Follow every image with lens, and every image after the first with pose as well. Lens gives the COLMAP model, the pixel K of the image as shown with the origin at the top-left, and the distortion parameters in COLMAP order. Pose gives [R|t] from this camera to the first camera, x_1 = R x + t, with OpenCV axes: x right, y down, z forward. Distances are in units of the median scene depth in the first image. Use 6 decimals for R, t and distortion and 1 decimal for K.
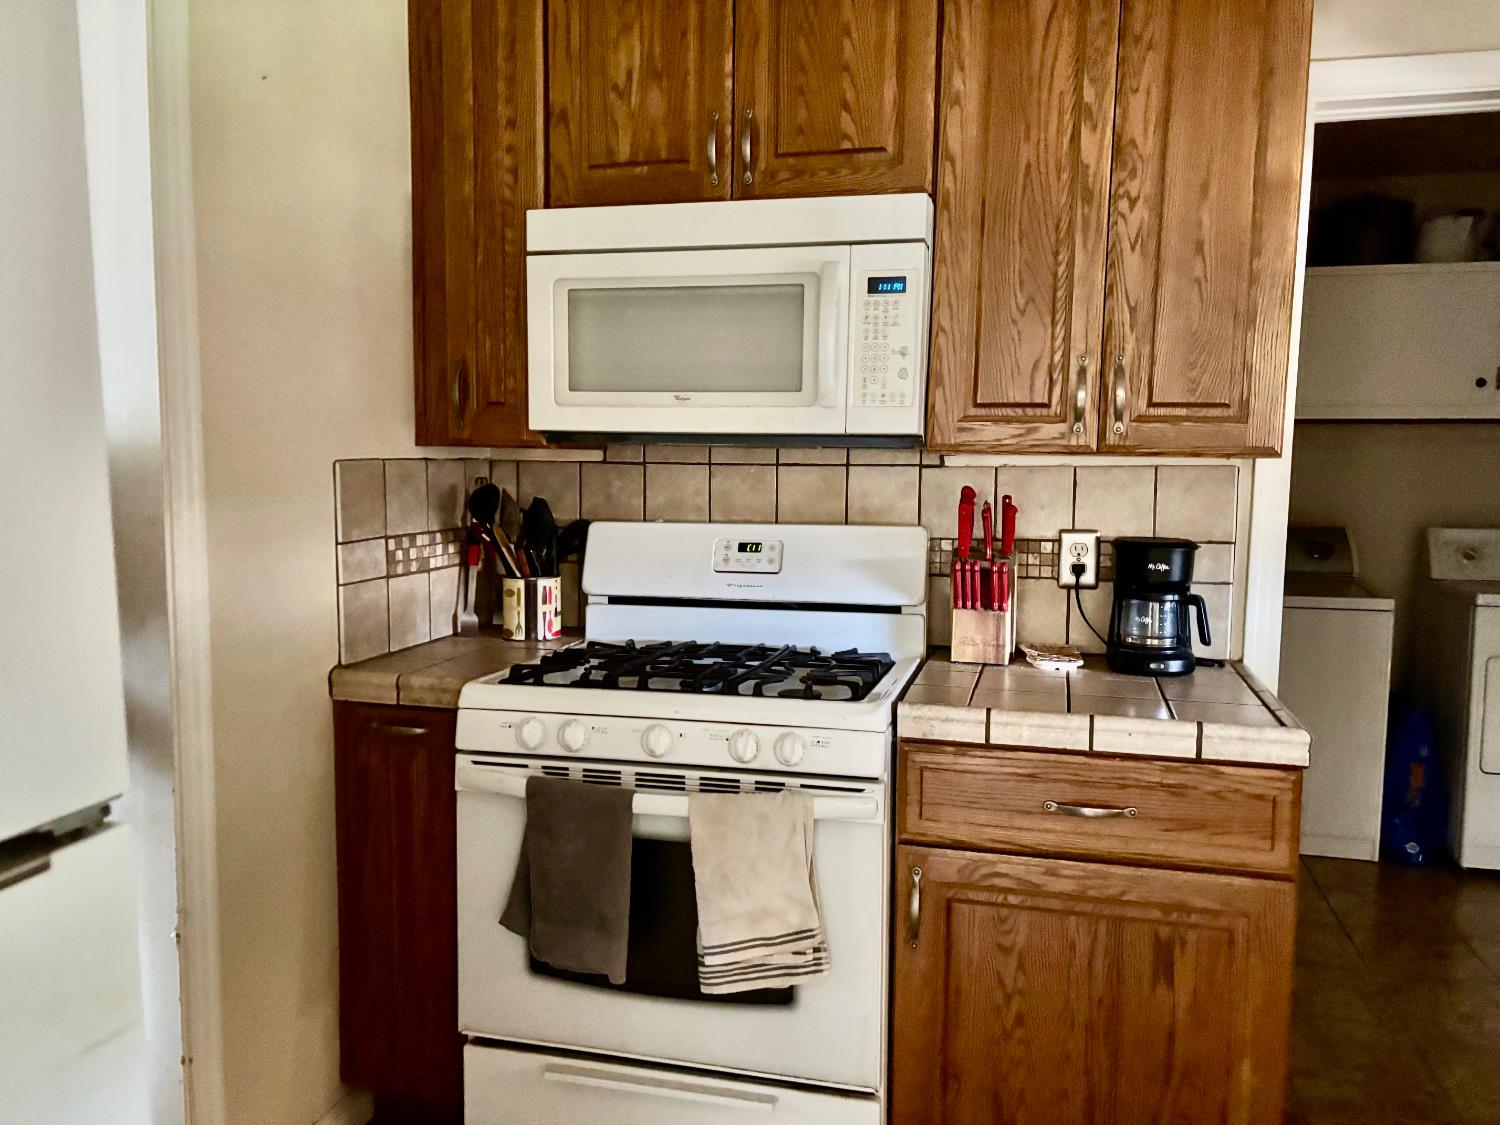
lens RADIAL K [[1212.9, 0, 753.5], [0, 1212.9, 574.7], [0, 0, 1]] dist [0.057059, -0.046670]
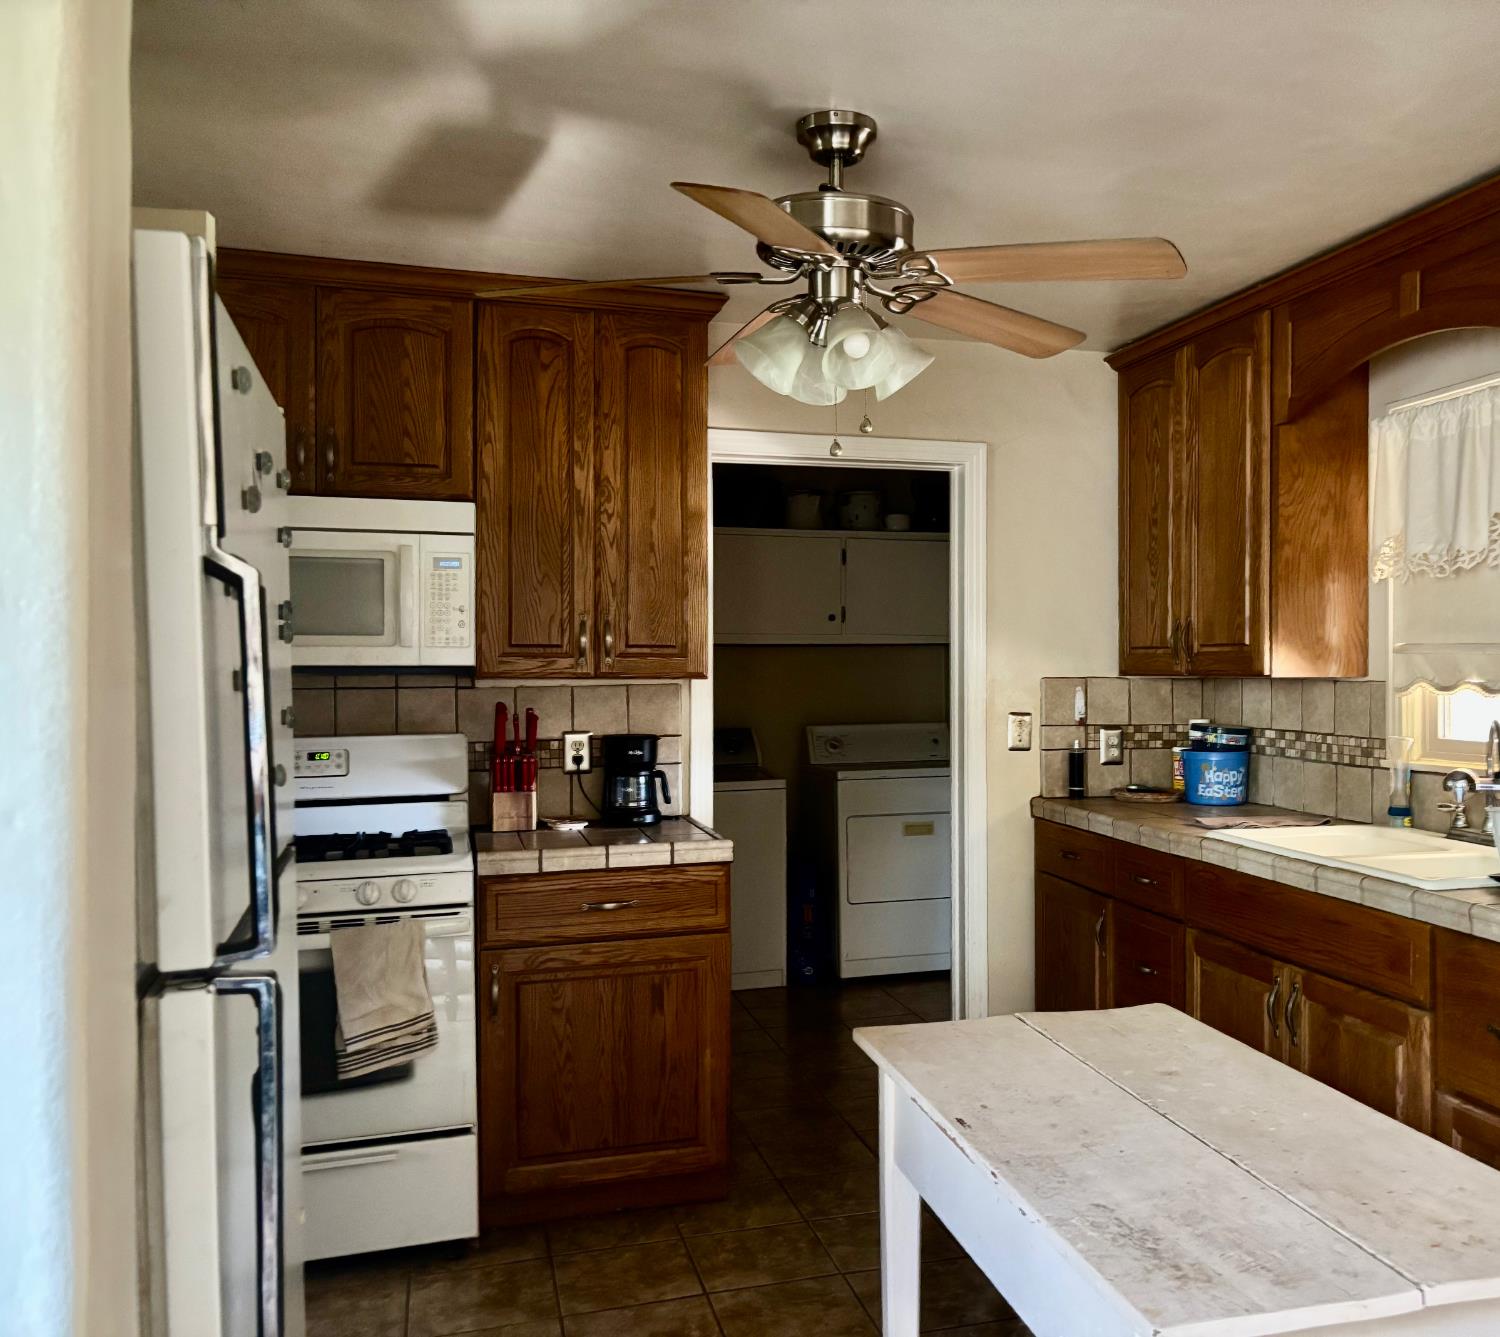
lens RADIAL K [[1277.2, 0, 750.0], [0, 1277.2, 668.5], [0, 0, 1]] dist [-0.143375, -0.000591]
pose [[0.901292, -0.016925, 0.432881, -0.220650], [0.059812, 0.994528, -0.085649, 0.033997], [-0.429063, 0.103086, 0.897373, -0.481104]]
